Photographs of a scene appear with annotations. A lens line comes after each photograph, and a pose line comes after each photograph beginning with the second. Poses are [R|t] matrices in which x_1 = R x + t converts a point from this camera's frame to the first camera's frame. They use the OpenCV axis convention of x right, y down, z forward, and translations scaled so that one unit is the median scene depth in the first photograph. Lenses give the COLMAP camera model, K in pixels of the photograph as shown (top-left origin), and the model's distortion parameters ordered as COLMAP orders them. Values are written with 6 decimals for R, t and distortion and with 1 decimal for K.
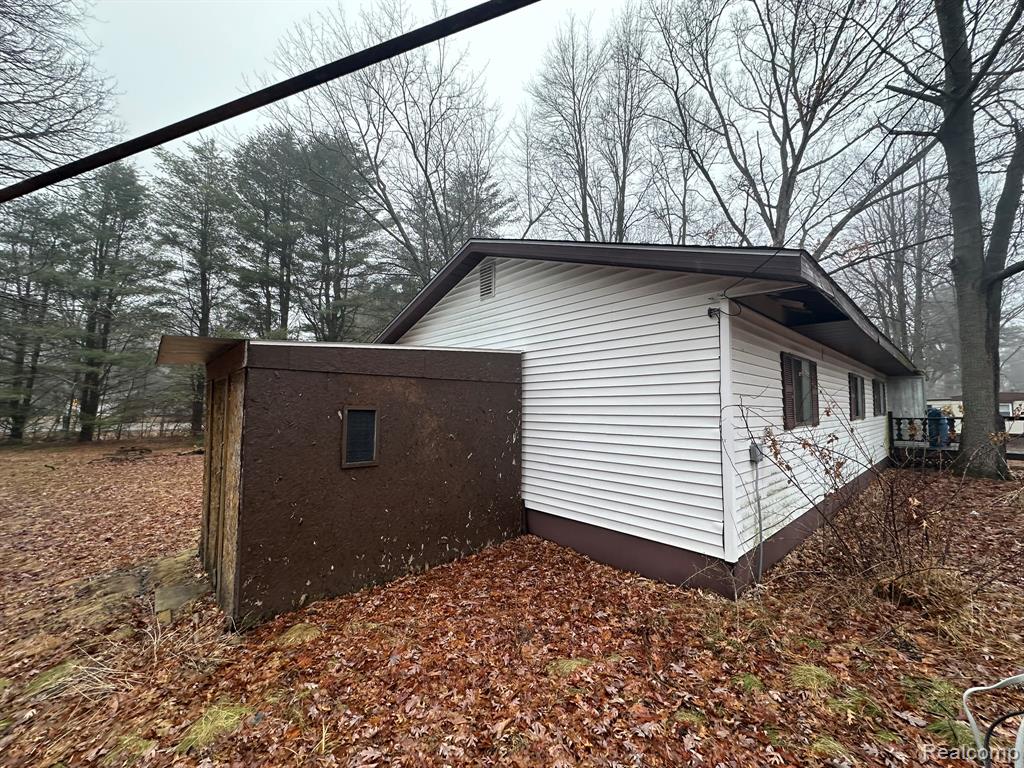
lens RADIAL K [[406.5, 0, 511.8], [0, 406.5, 385.0], [0, 0, 1]] dist [-0.004248, 0.000807]
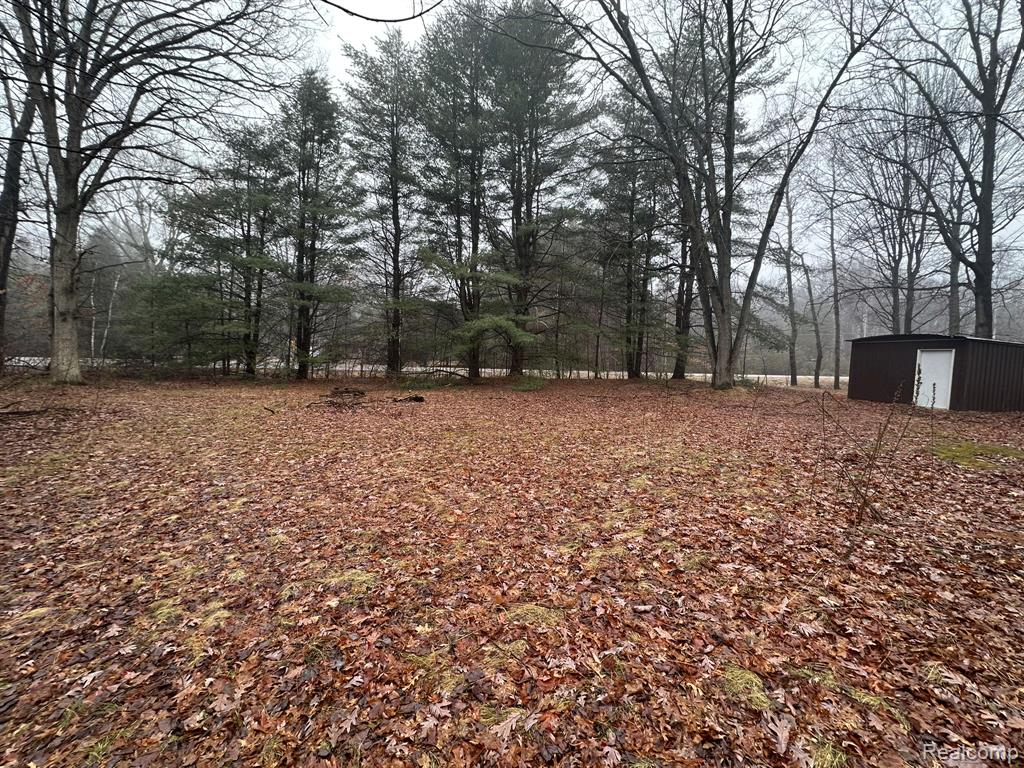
lens RADIAL K [[406.5, 0, 512.4], [0, 406.5, 385.0], [0, 0, 1]] dist [-0.004248, 0.000807]
pose [[0.945451, 0.042325, -0.323002, -0.217187], [-0.003123, 0.992656, 0.120932, 0.027636], [0.325748, -0.113326, 0.938640, 0.206324]]
